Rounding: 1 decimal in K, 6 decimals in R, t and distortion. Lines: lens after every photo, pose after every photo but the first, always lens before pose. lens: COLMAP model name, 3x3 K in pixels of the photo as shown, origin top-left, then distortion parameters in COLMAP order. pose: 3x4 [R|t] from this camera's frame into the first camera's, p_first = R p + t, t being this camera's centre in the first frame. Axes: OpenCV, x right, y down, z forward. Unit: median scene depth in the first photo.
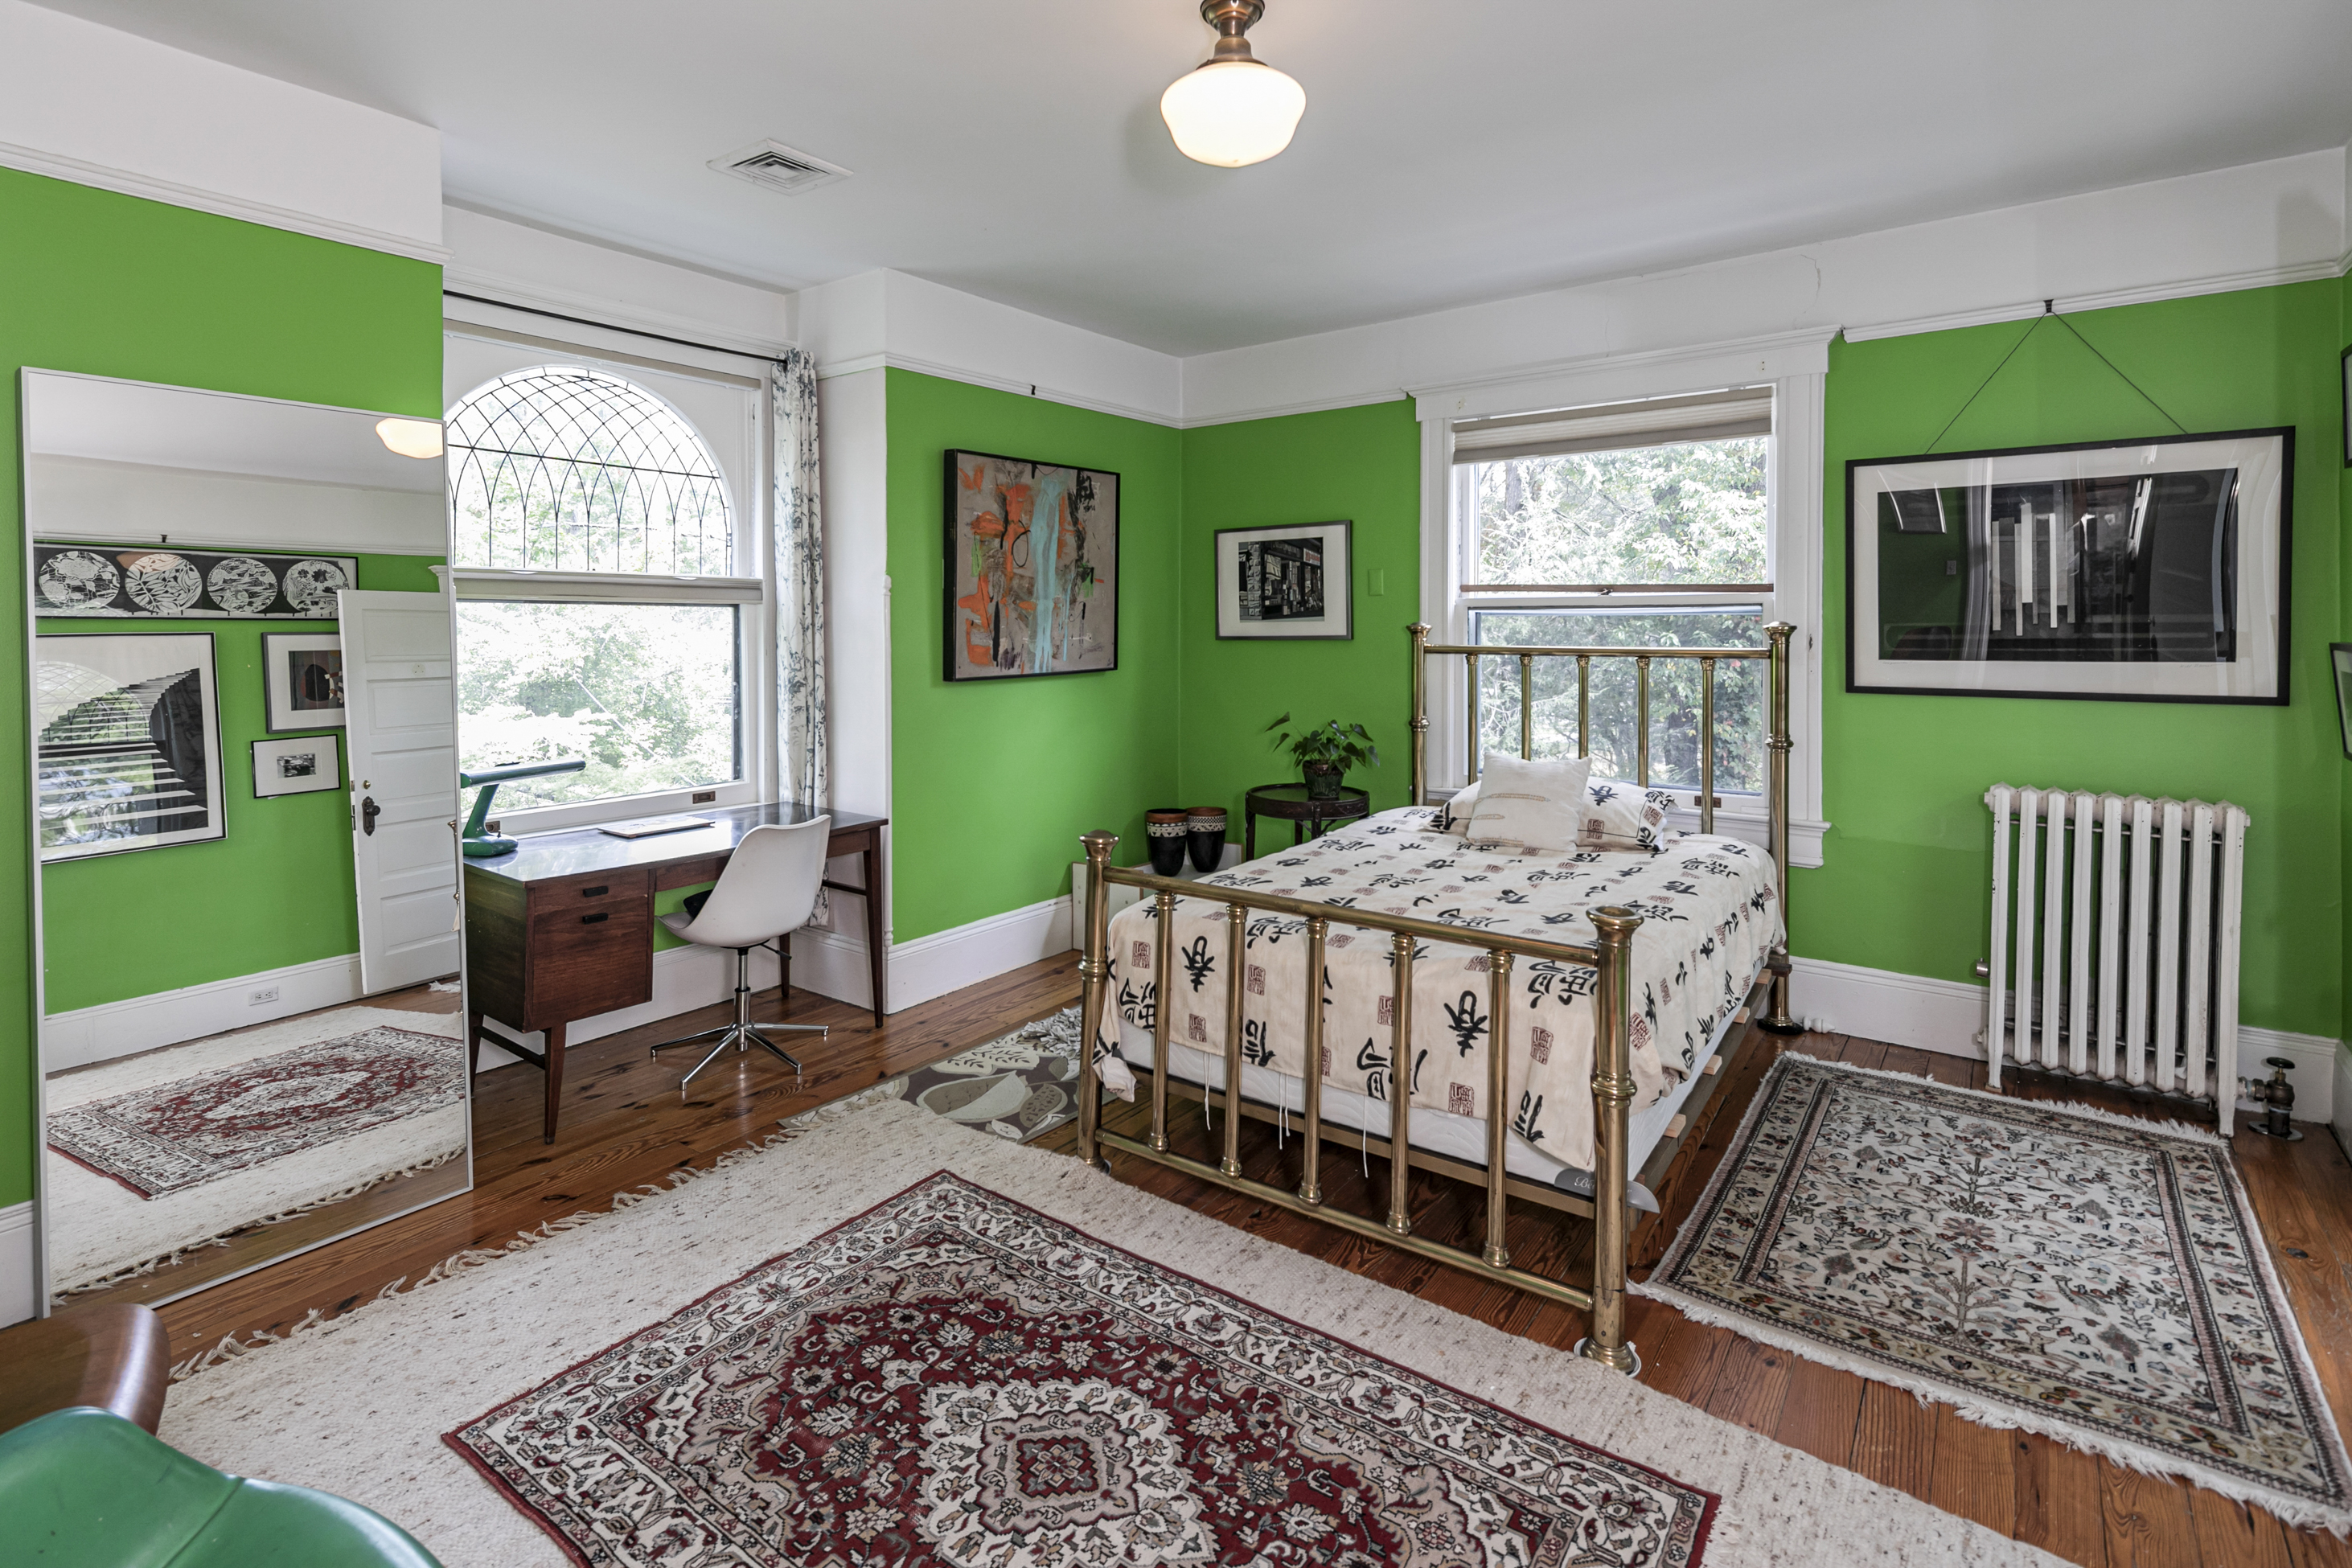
lens RADIAL K [[1154.9, 0, 1158.3], [0, 1154.9, 632.3], [0, 0, 1]] dist [0.019657, -0.007851]
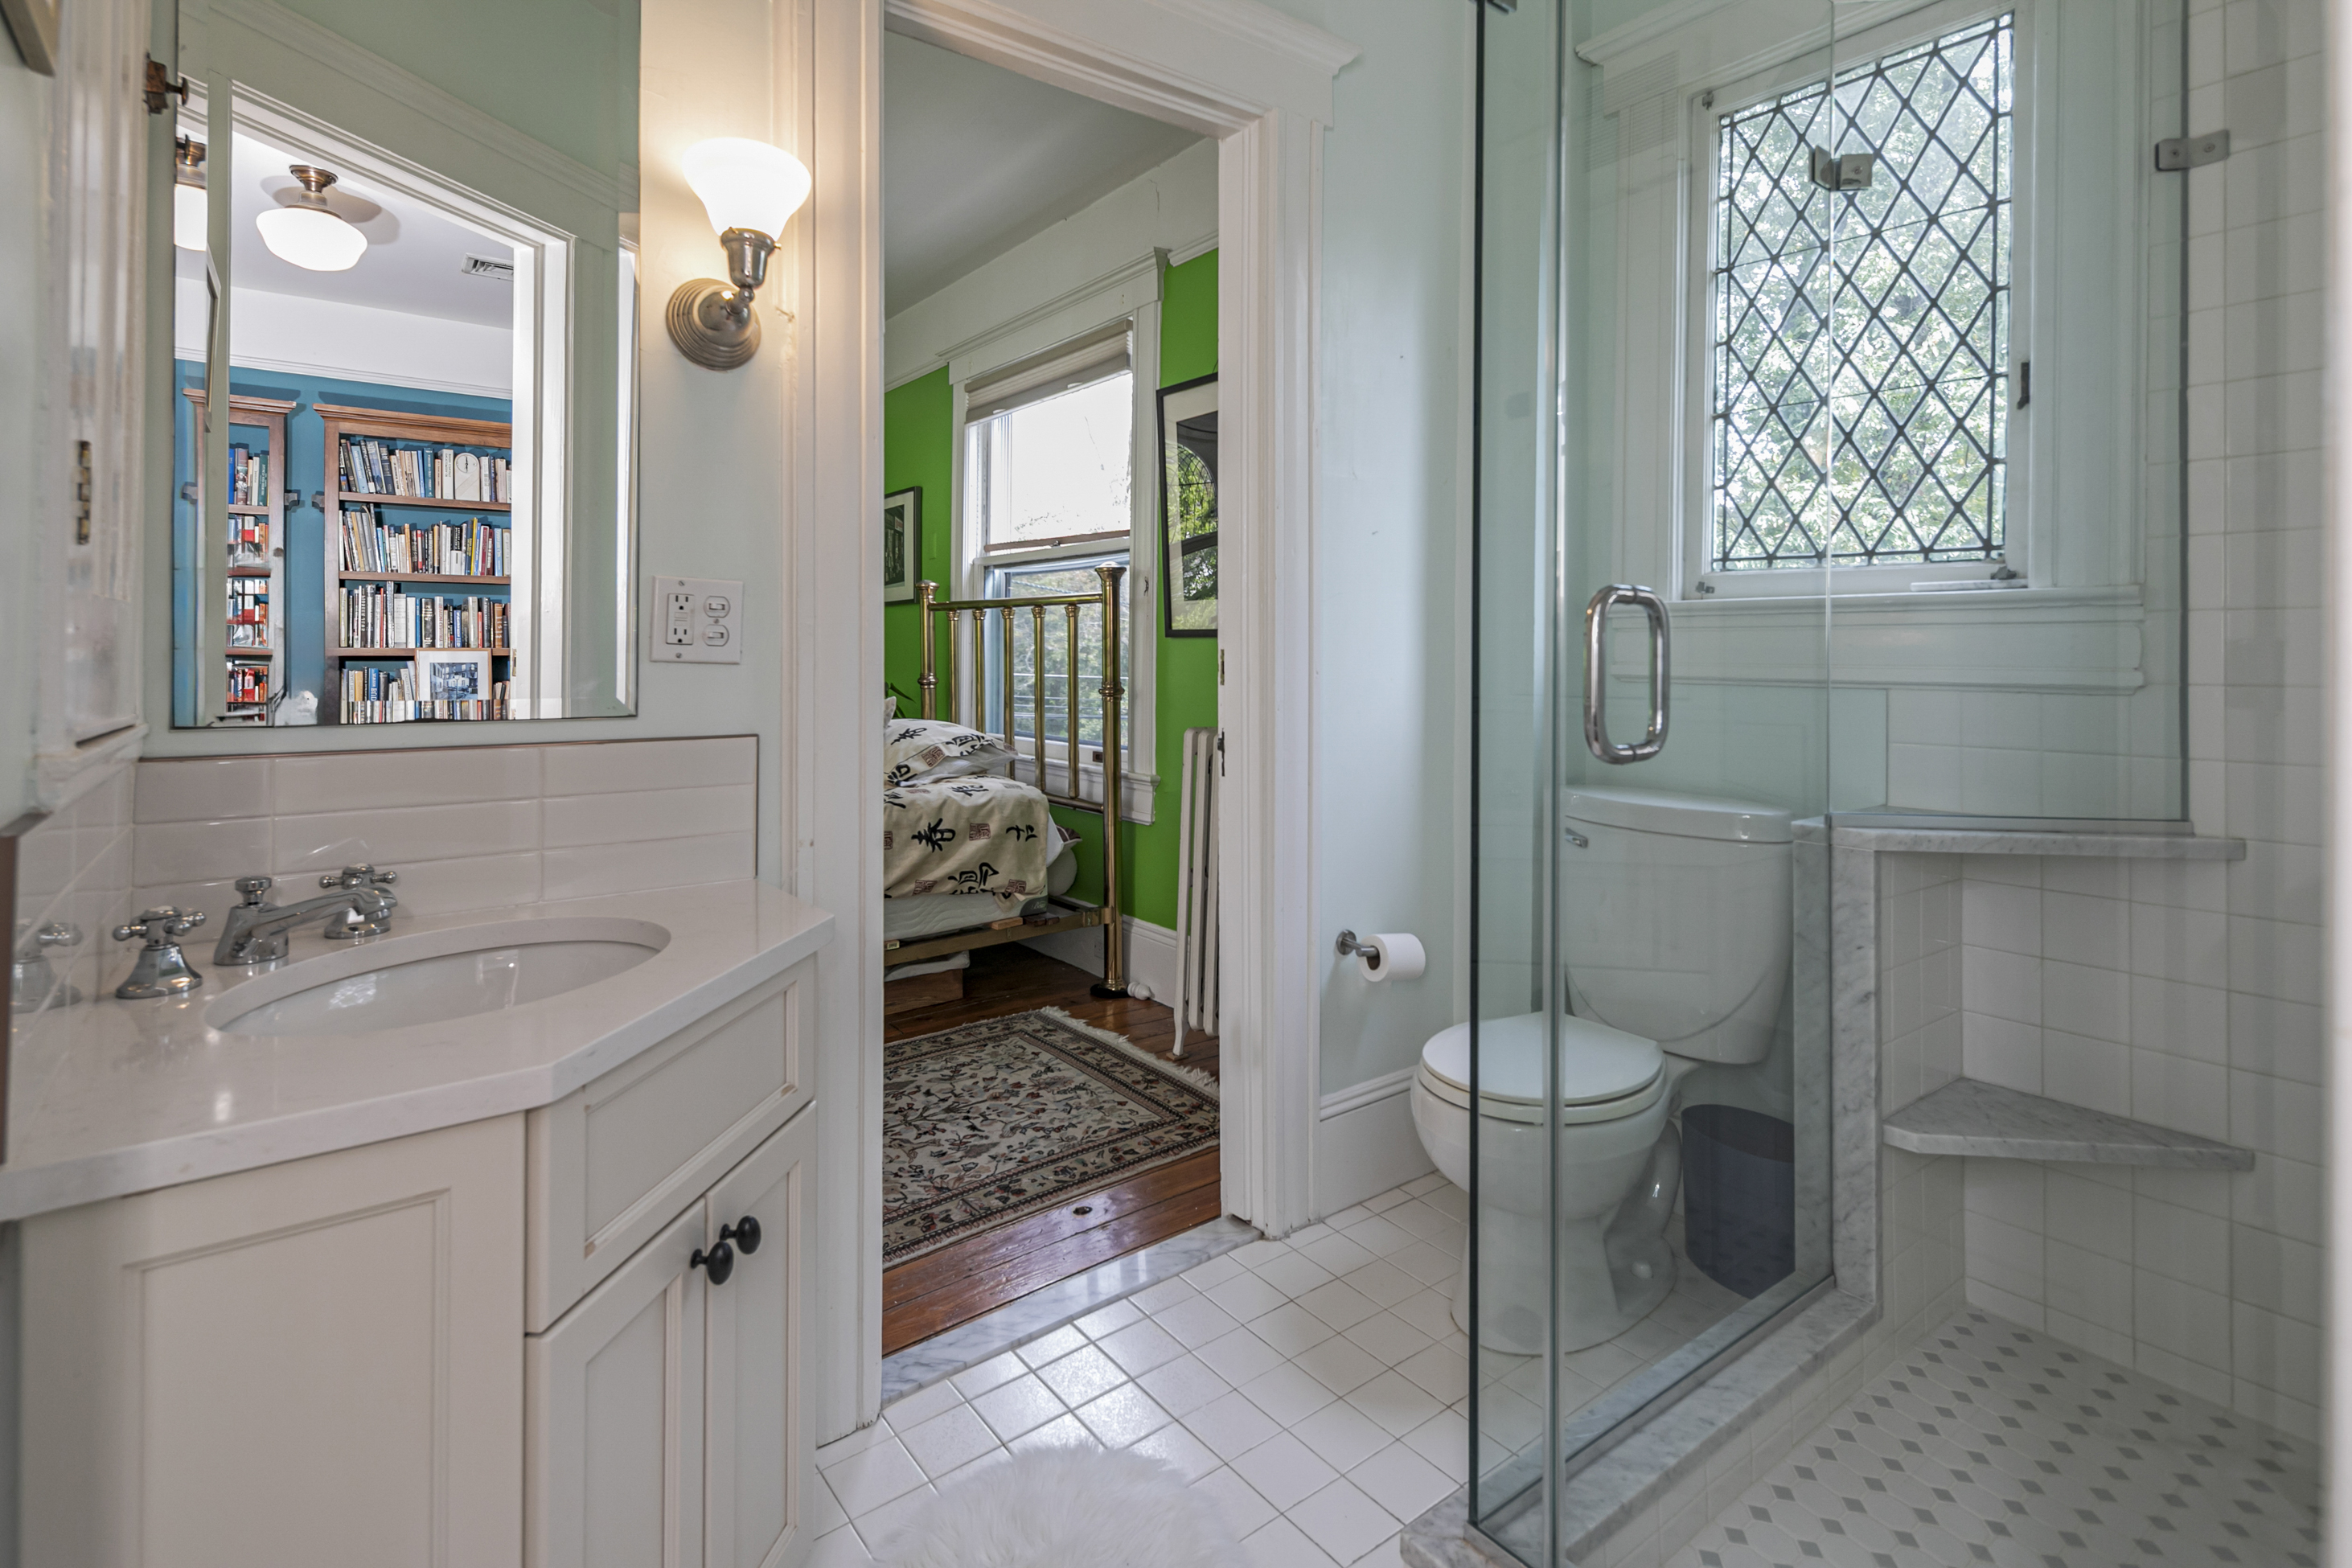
lens RADIAL K [[1154.9, 0, 1158.3], [0, 1154.9, 632.3], [0, 0, 1]] dist [0.019657, -0.007851]
pose [[0.958680, 0.003885, -0.284459, 1.079425], [-0.012085, 0.999560, -0.027075, 0.094602], [0.284229, 0.029394, 0.958306, 0.128309]]
